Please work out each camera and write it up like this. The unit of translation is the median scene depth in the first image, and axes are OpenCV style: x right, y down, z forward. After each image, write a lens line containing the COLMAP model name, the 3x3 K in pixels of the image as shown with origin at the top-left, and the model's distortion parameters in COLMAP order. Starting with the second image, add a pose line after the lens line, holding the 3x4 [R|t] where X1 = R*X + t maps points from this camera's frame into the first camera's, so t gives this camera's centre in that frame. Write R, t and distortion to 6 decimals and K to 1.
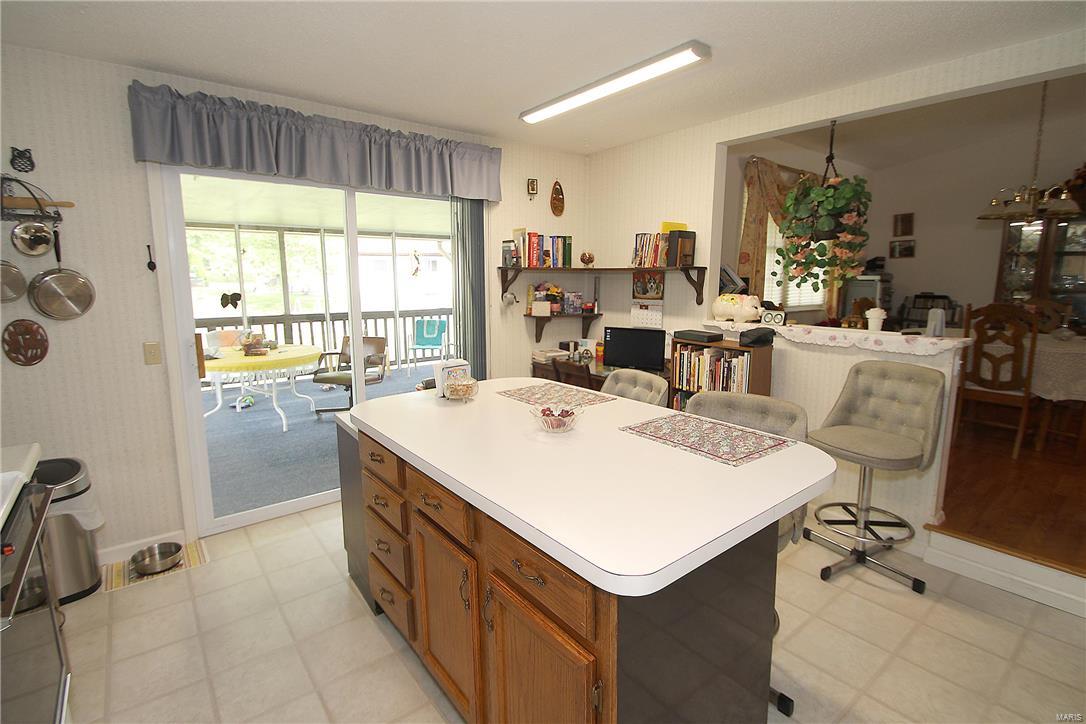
lens RADIAL K [[504.6, 0, 545.0], [0, 504.6, 354.1], [0, 0, 1]] dist [0.007830, -0.015397]
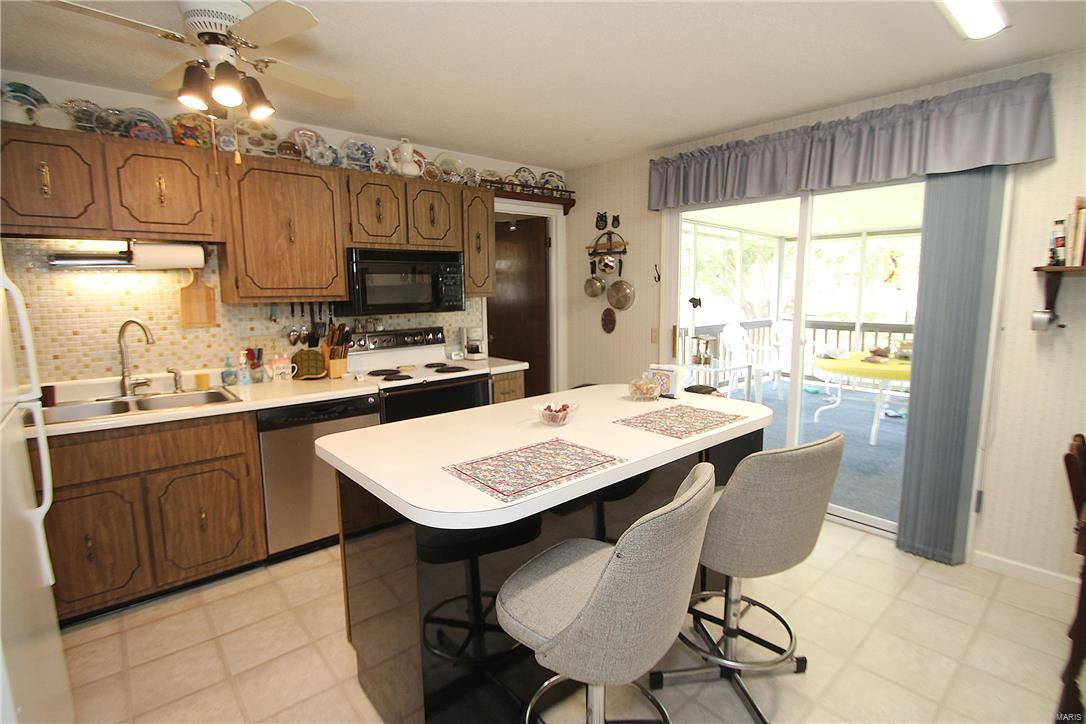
lens RADIAL K [[504.6, 0, 543.8], [0, 504.6, 353.3], [0, 0, 1]] dist [0.007830, -0.015397]
pose [[0.059420, 0.131342, -0.989555, 0.628357], [-0.142996, 0.982203, 0.121780, -0.076037], [0.987938, 0.134266, 0.077144, 0.494822]]
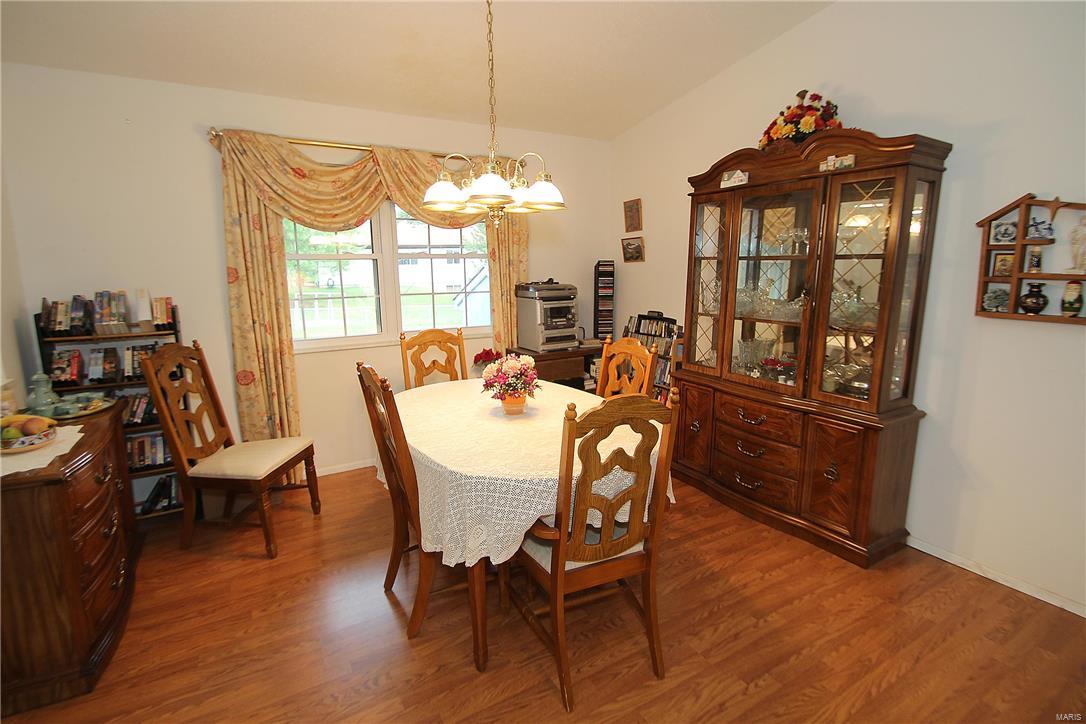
lens RADIAL K [[504.6, 0, 544.3], [0, 504.6, 356.9], [0, 0, 1]] dist [0.007830, -0.015397]
pose [[0.989486, 0.012507, -0.144085, 1.366473], [-0.008605, 0.999580, 0.027672, -0.148658], [0.144371, -0.026142, 0.989178, 0.546928]]
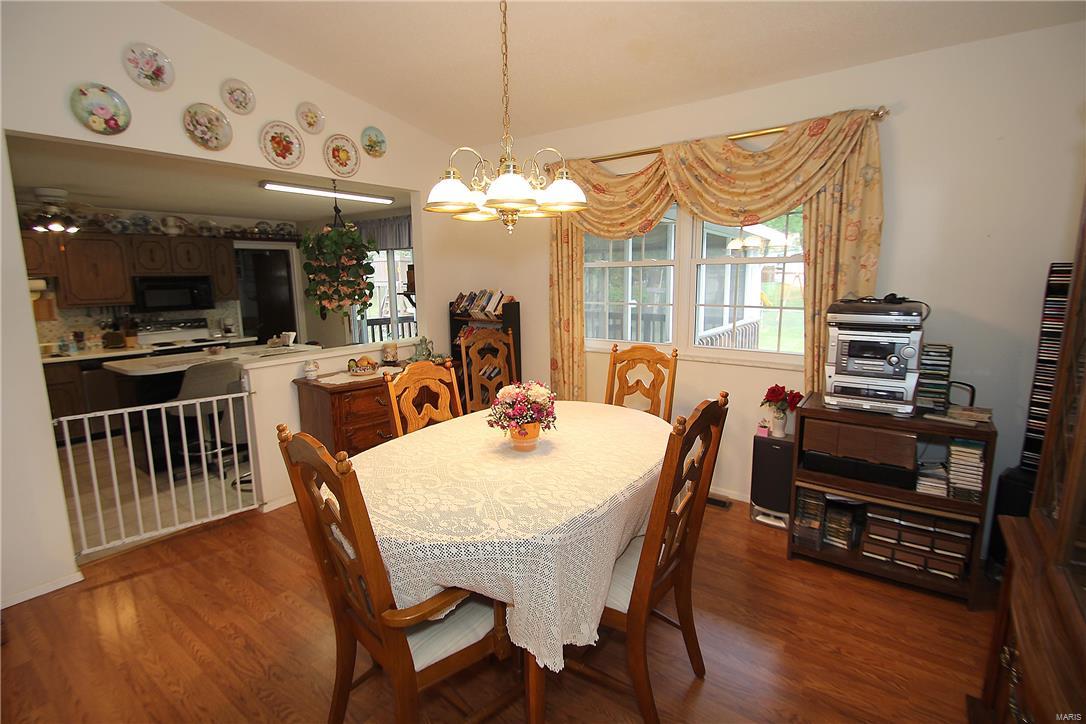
lens RADIAL K [[504.6, 0, 548.8], [0, 504.6, 355.2], [0, 0, 1]] dist [0.007830, -0.015397]
pose [[0.268778, 0.147718, -0.951808, 1.829139], [-0.135909, 0.984100, 0.114351, -0.241183], [0.953566, 0.098624, 0.284580, 1.132593]]
